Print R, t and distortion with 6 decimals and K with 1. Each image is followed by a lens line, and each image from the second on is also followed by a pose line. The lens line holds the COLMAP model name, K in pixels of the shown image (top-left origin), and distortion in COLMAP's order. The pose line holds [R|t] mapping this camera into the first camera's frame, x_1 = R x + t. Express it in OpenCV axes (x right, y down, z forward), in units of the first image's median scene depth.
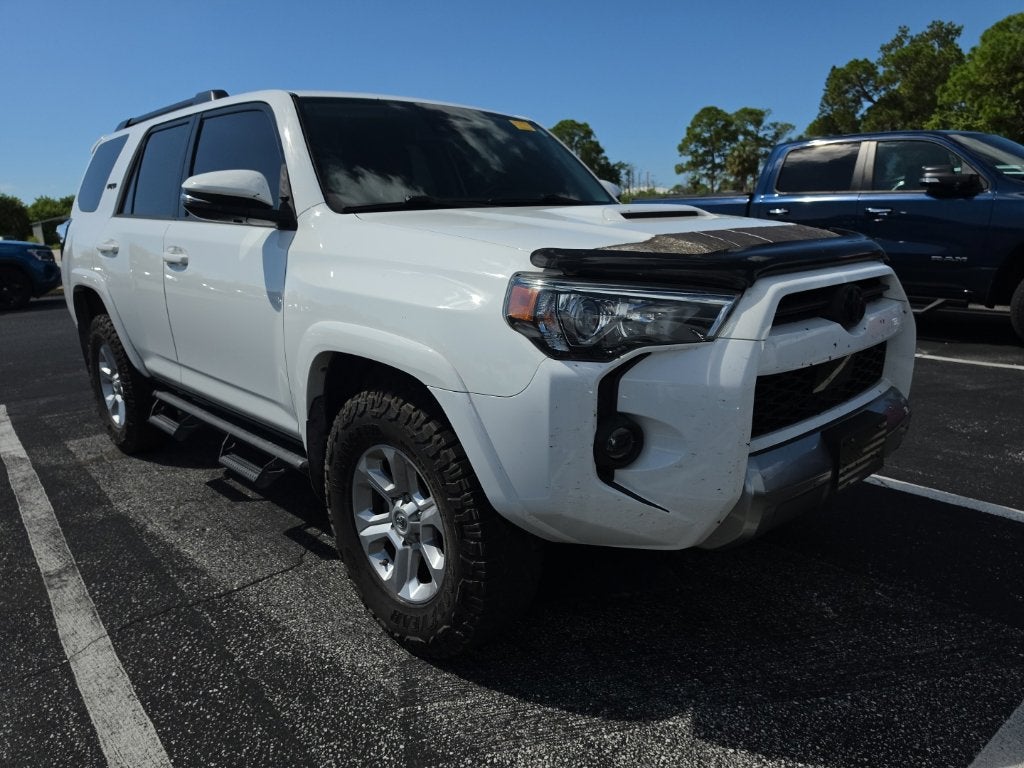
lens RADIAL K [[733.1, 0, 522.1], [0, 733.1, 356.1], [0, 0, 1]] dist [-0.015374, -0.006021]
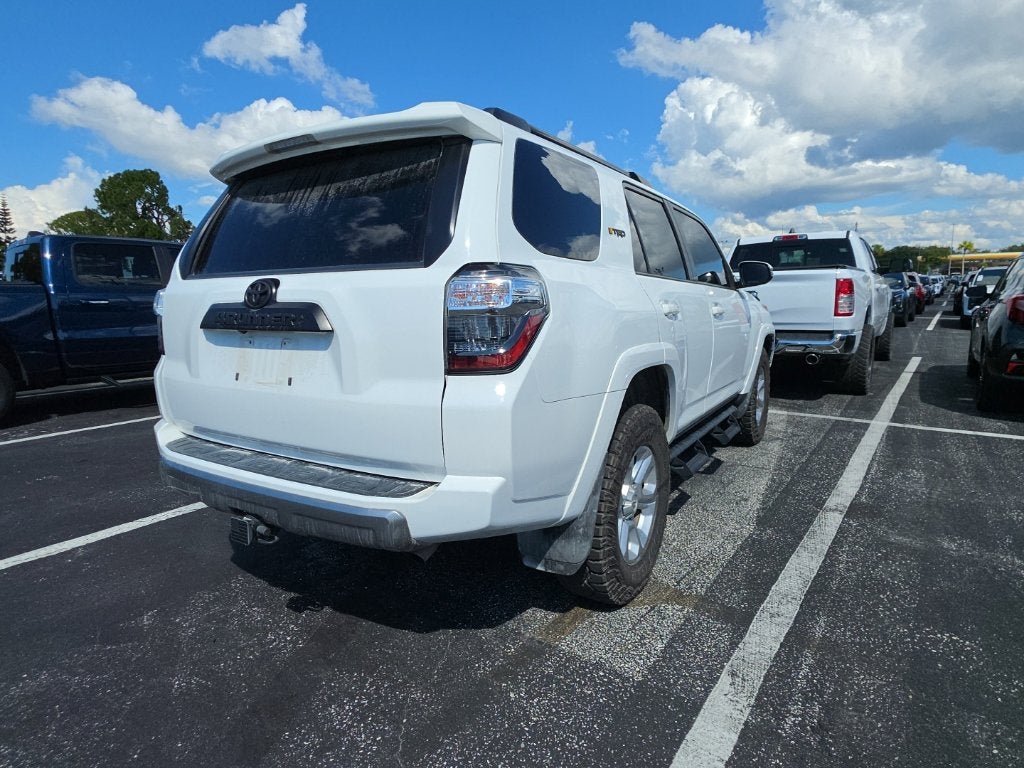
lens RADIAL K [[586.1, 0, 505.2], [0, 586.1, 378.8], [0, 0, 1]] dist [0.020044, -0.006848]
pose [[-0.240186, -0.100285, 0.965533, -1.897294], [0.207897, 0.966256, 0.152077, -0.343019], [-0.948203, 0.237258, -0.211232, 2.146643]]
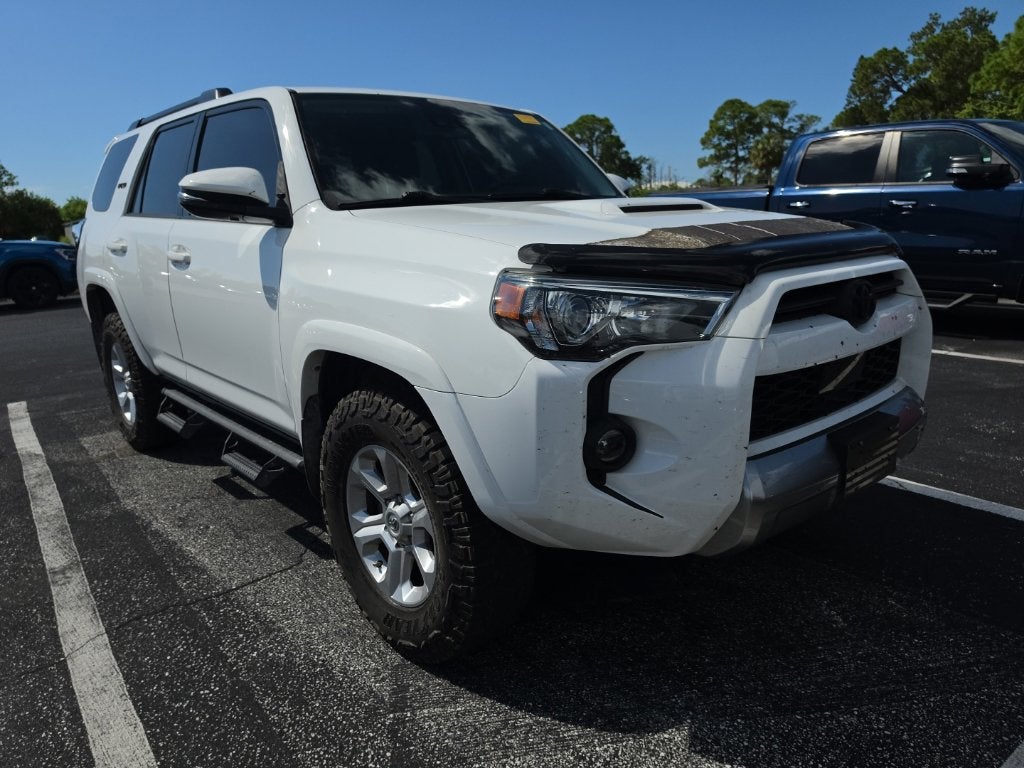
lens RADIAL K [[733.1, 0, 510.2], [0, 733.1, 356.5], [0, 0, 1]] dist [-0.015374, -0.006021]
pose [[0.998990, -0.000803, -0.044937, 0.032512], [0.001059, 0.999983, 0.005674, -0.003095], [0.044932, -0.005716, 0.998974, 0.024357]]
